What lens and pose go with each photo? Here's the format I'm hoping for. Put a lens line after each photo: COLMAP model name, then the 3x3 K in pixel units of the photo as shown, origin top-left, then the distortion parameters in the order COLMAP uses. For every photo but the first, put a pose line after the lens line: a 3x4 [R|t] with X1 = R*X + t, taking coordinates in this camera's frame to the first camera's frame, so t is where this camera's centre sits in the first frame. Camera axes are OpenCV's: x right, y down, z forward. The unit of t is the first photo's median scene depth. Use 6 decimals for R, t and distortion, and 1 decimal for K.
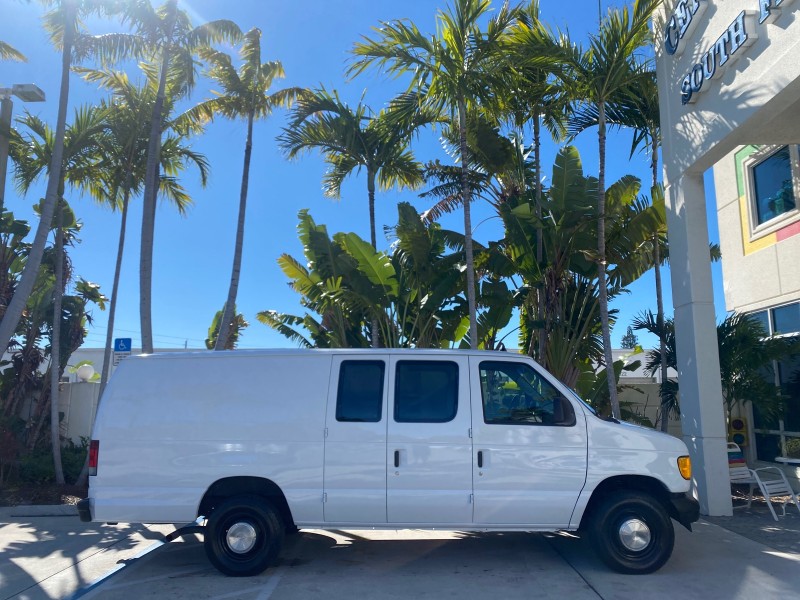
lens RADIAL K [[616.1, 0, 399.9], [0, 616.1, 292.3], [0, 0, 1]] dist [0.006449, -0.003038]
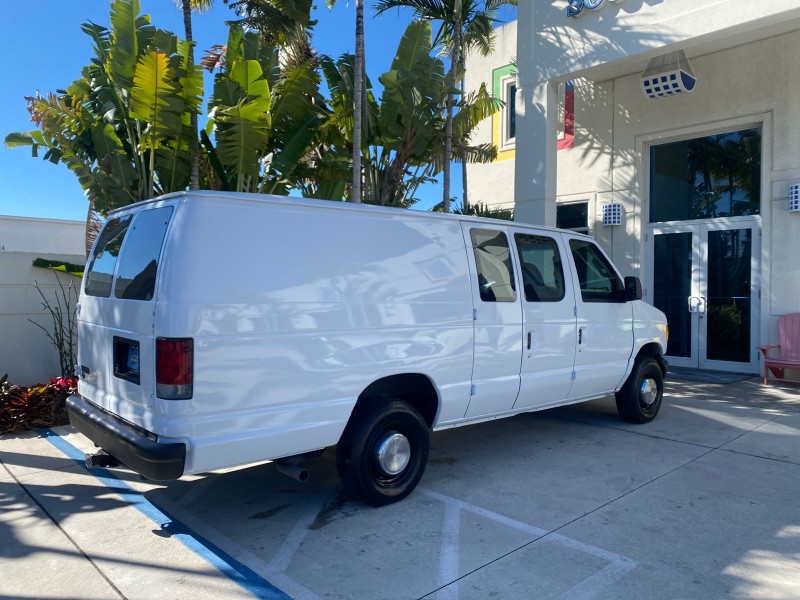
lens RADIAL K [[616.1, 0, 399.9], [0, 616.1, 292.3], [0, 0, 1]] dist [0.006449, -0.003038]
pose [[0.732546, -0.000239, 0.680717, -0.412704], [-0.121880, 0.983795, 0.131505, 0.057338], [-0.669717, -0.179299, 0.720646, 0.267553]]
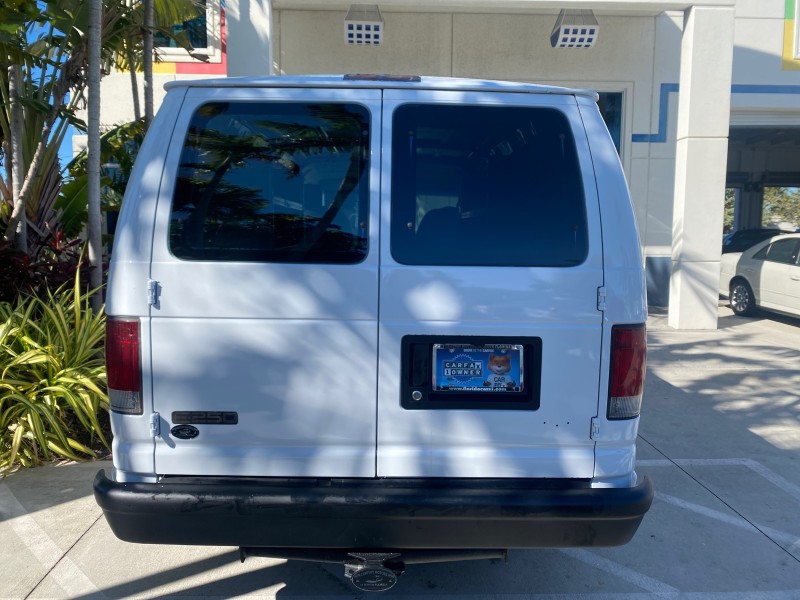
lens RADIAL K [[616.1, 0, 399.9], [0, 616.1, 292.3], [0, 0, 1]] dist [0.006449, -0.003038]
pose [[-0.043327, -0.098678, 0.994176, -0.480060], [-0.176236, 0.980260, 0.089617, 0.121517], [-0.983394, -0.171327, -0.059862, 0.657848]]
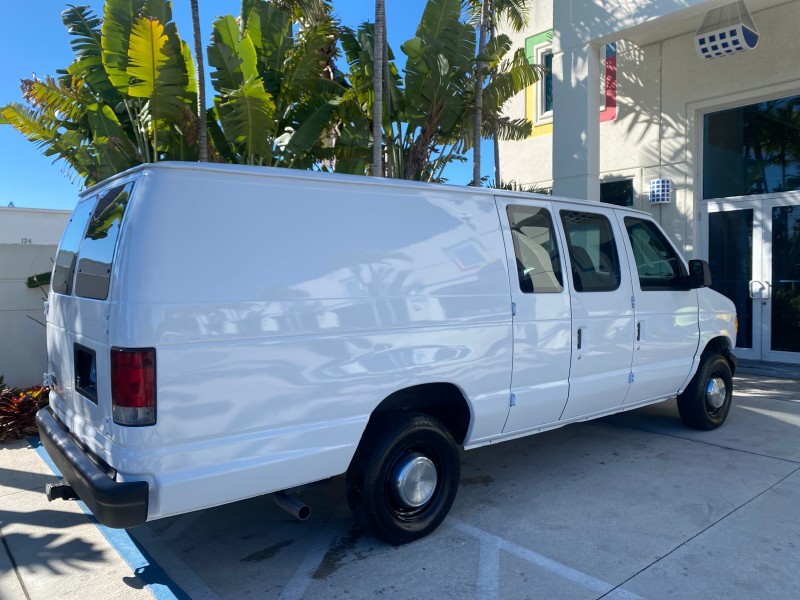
lens RADIAL K [[616.1, 0, 399.9], [0, 616.1, 292.3], [0, 0, 1]] dist [0.006449, -0.003038]
pose [[0.766255, -0.025039, 0.642049, -0.356736], [-0.100224, 0.982352, 0.157924, 0.064255], [-0.634672, -0.185359, 0.750222, 0.319208]]
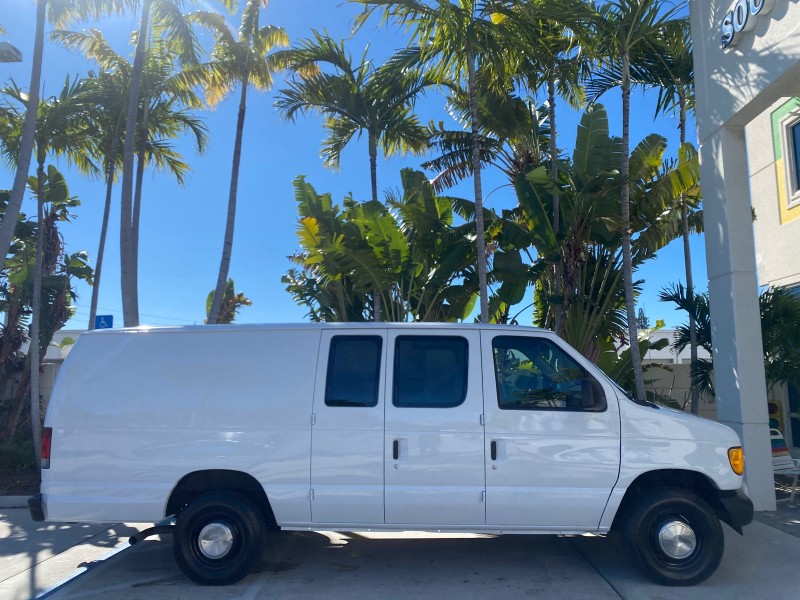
lens RADIAL K [[616.1, 0, 399.9], [0, 616.1, 292.3], [0, 0, 1]] dist [0.006449, -0.003038]
pose [[0.999879, -0.003285, -0.015233, 0.007851], [0.003707, 0.999608, 0.027769, 0.015546], [0.015136, -0.027822, 0.999498, 0.083550]]
